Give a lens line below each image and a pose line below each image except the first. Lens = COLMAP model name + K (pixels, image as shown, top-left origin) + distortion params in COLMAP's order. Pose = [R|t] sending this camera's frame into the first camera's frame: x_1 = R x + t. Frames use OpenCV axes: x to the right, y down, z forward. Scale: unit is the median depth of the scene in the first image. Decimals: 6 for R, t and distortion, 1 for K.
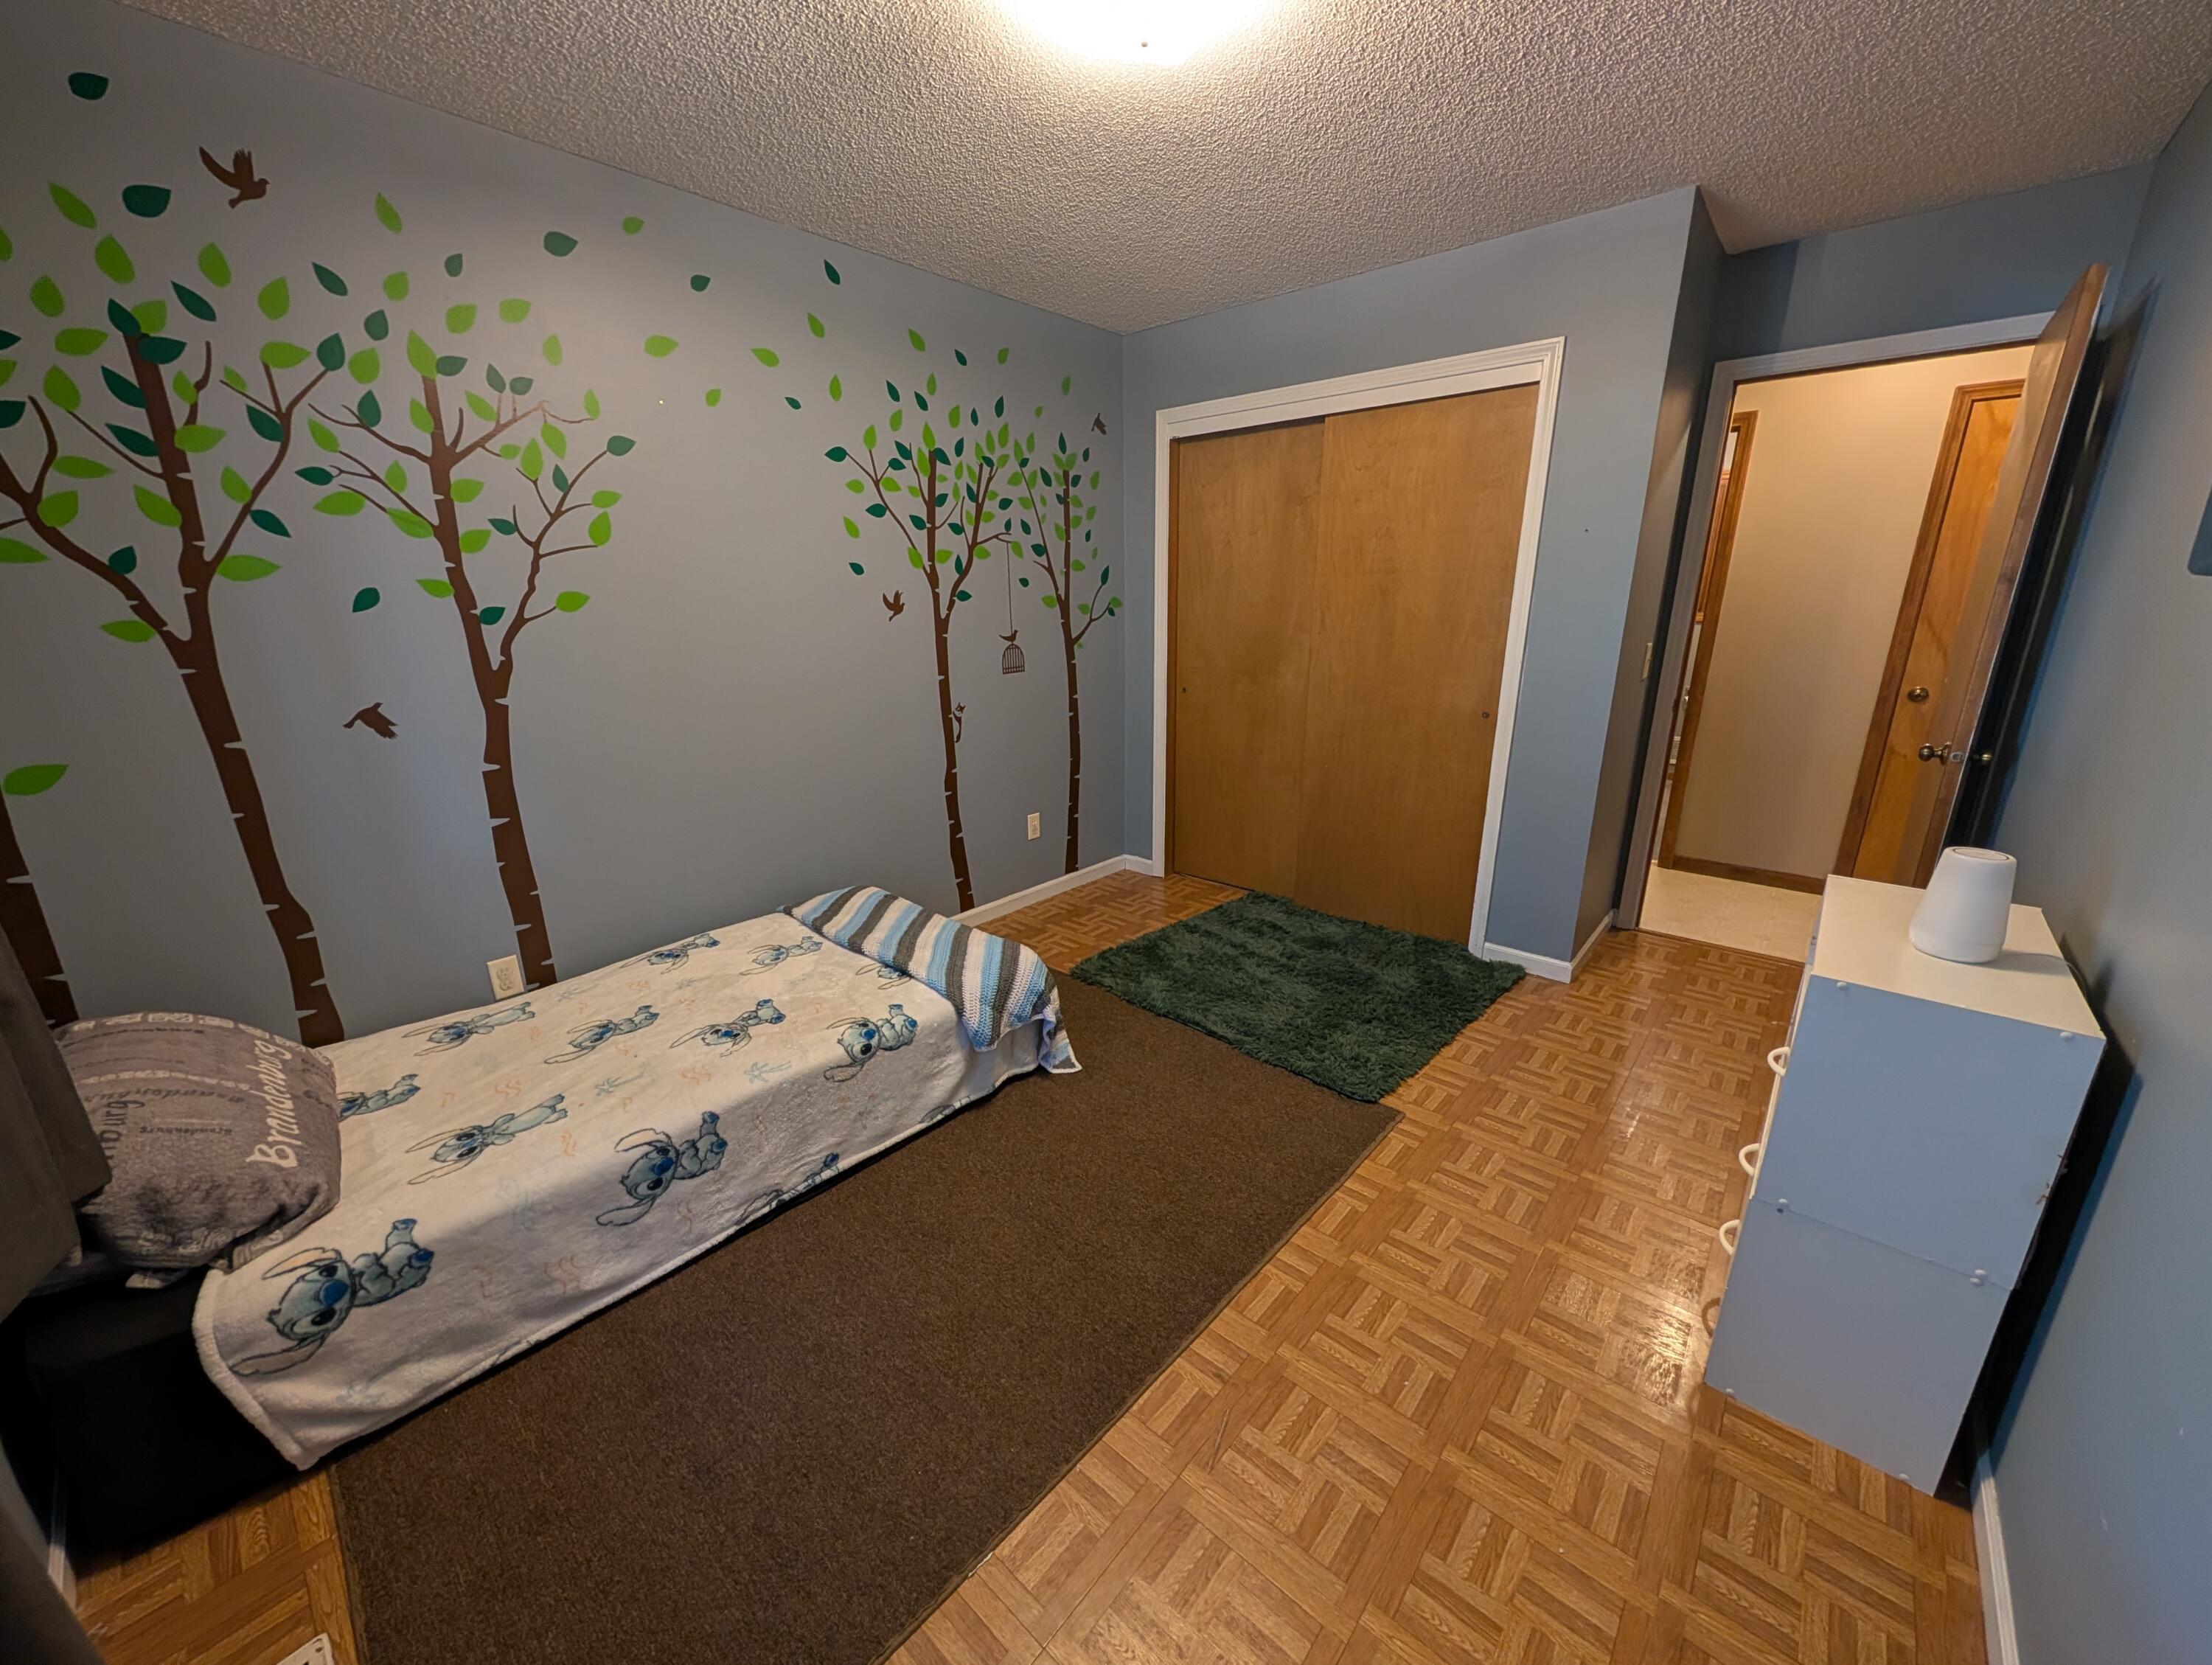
lens RADIAL K [[839.7, 0, 1105.0], [0, 839.7, 841.1], [0, 0, 1]] dist [0.001173, 0.000150]
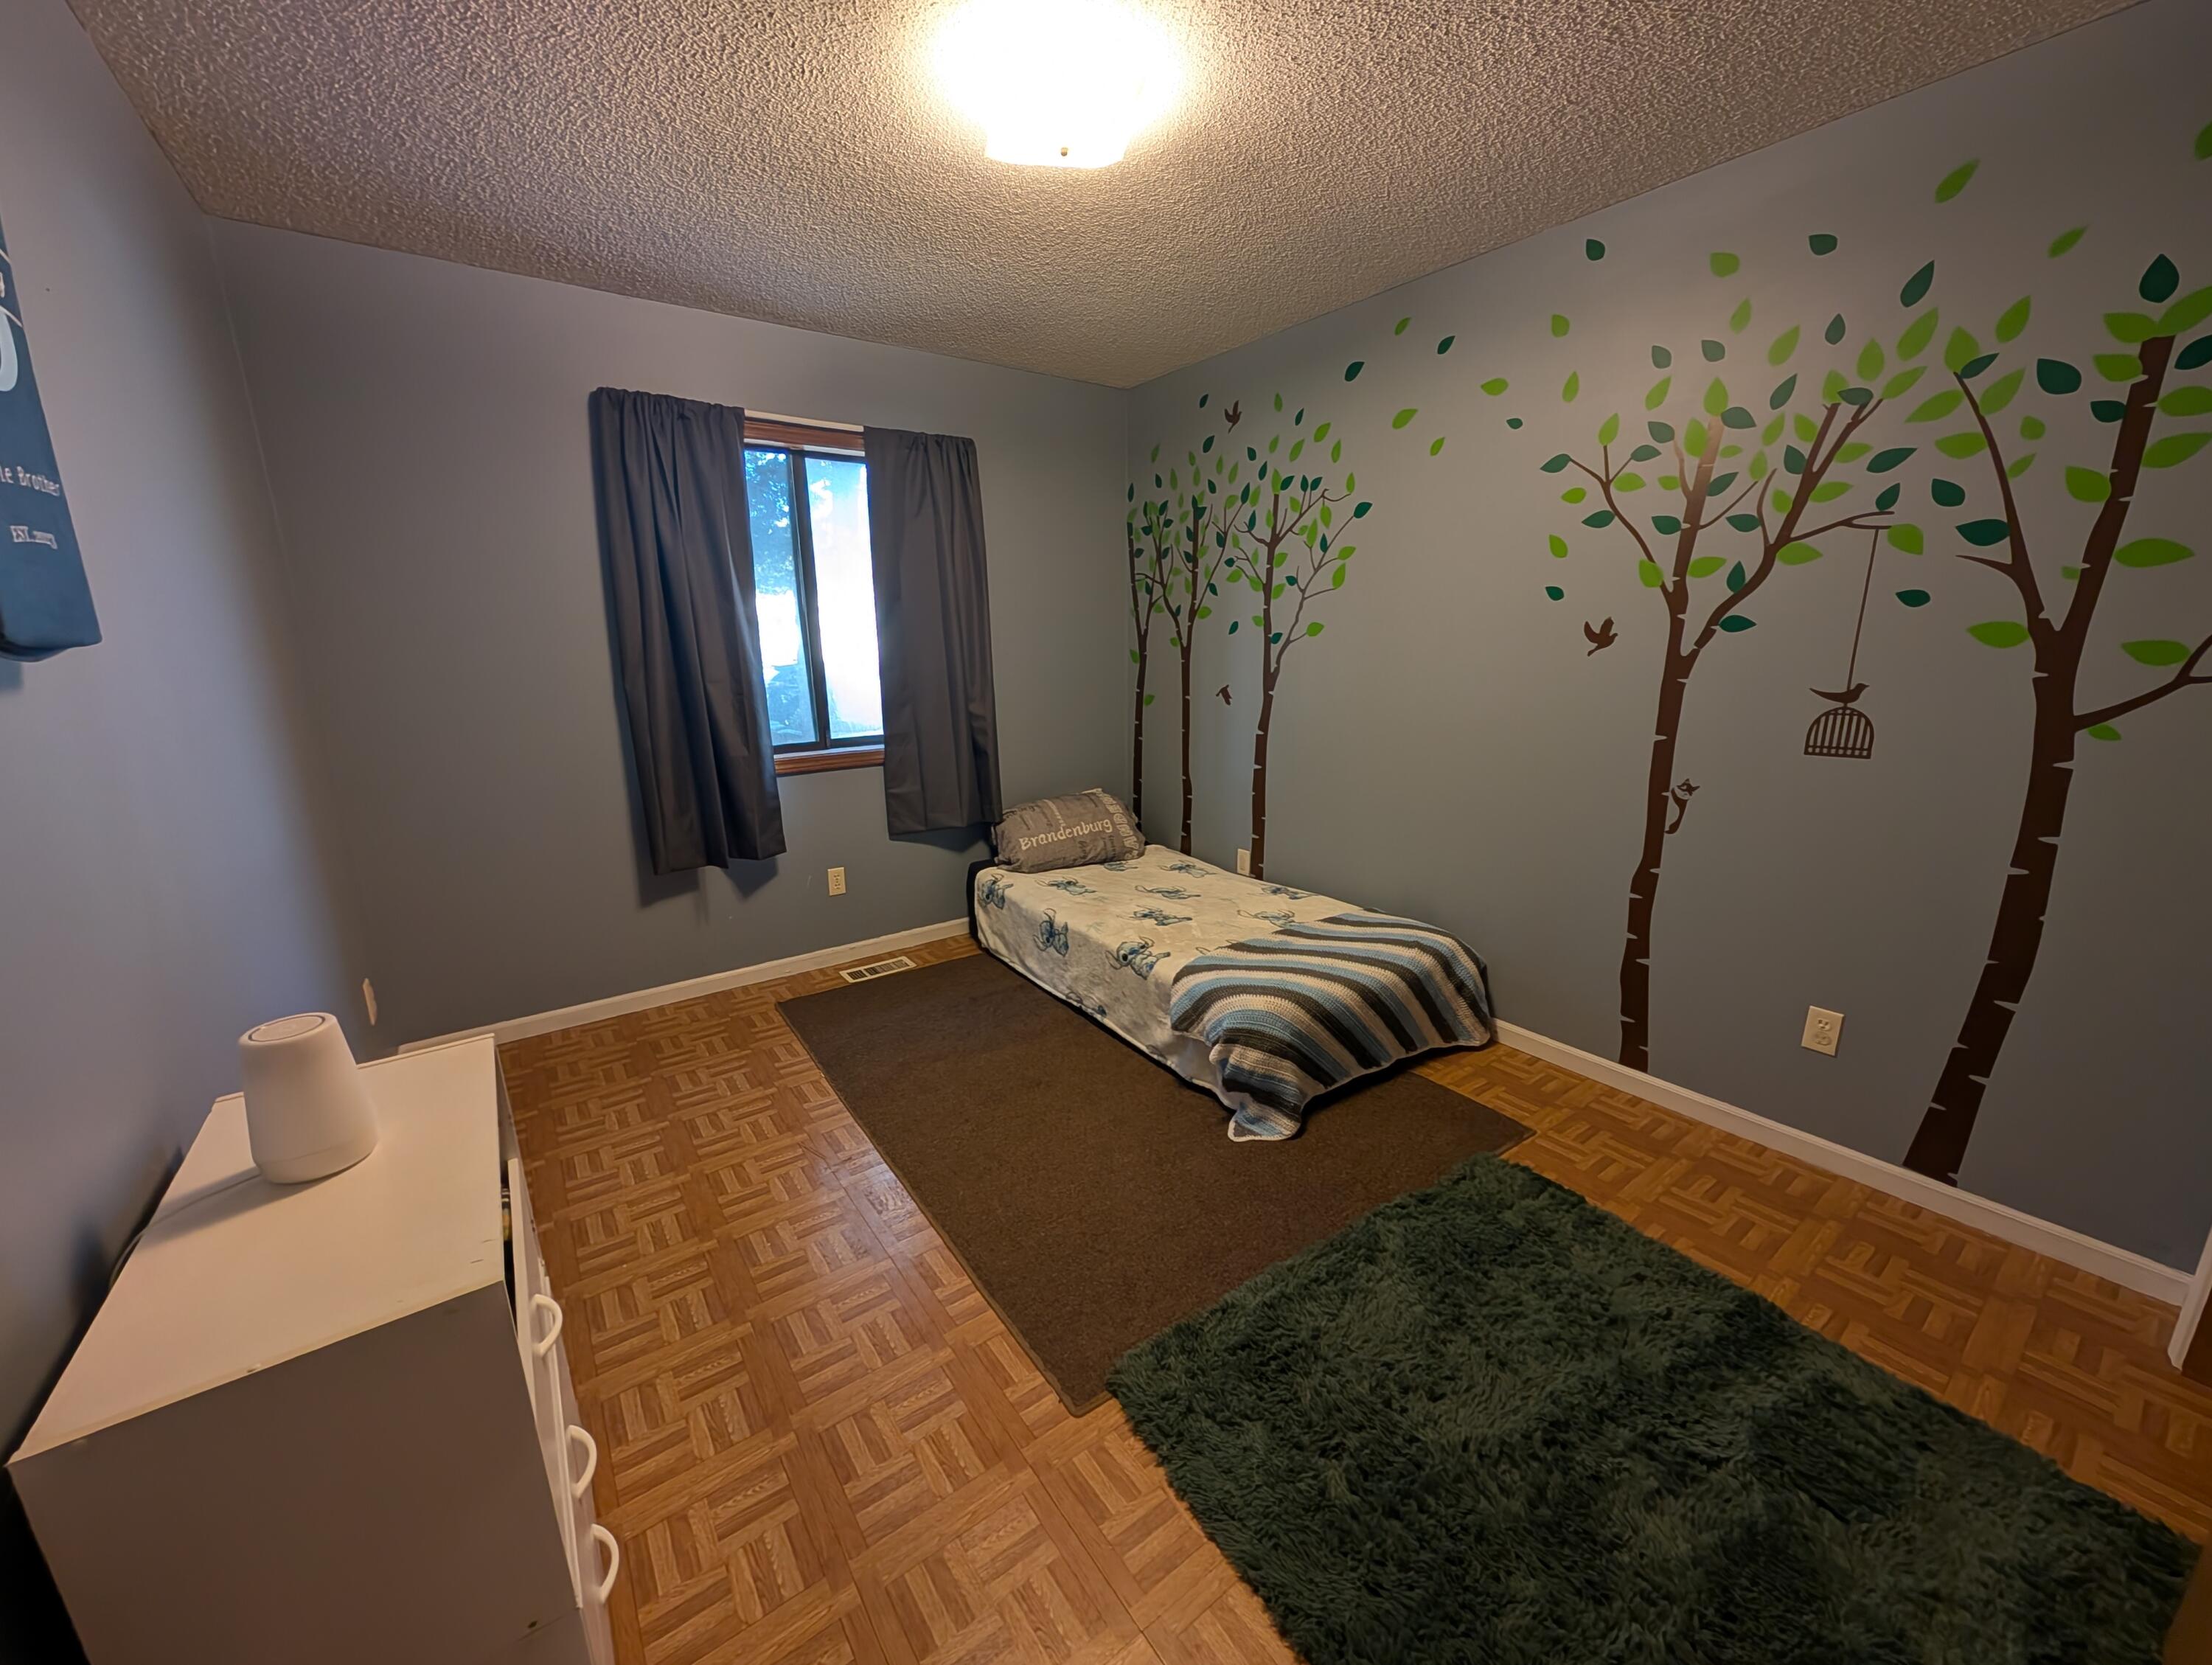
lens RADIAL K [[839.7, 0, 1105.0], [0, 839.7, 841.1], [0, 0, 1]] dist [0.001173, 0.000150]
pose [[-0.217959, 0.248108, -0.943894, 0.859883], [-0.264200, 0.916035, 0.301792, -0.293250], [0.939517, 0.315155, -0.134108, 0.973840]]
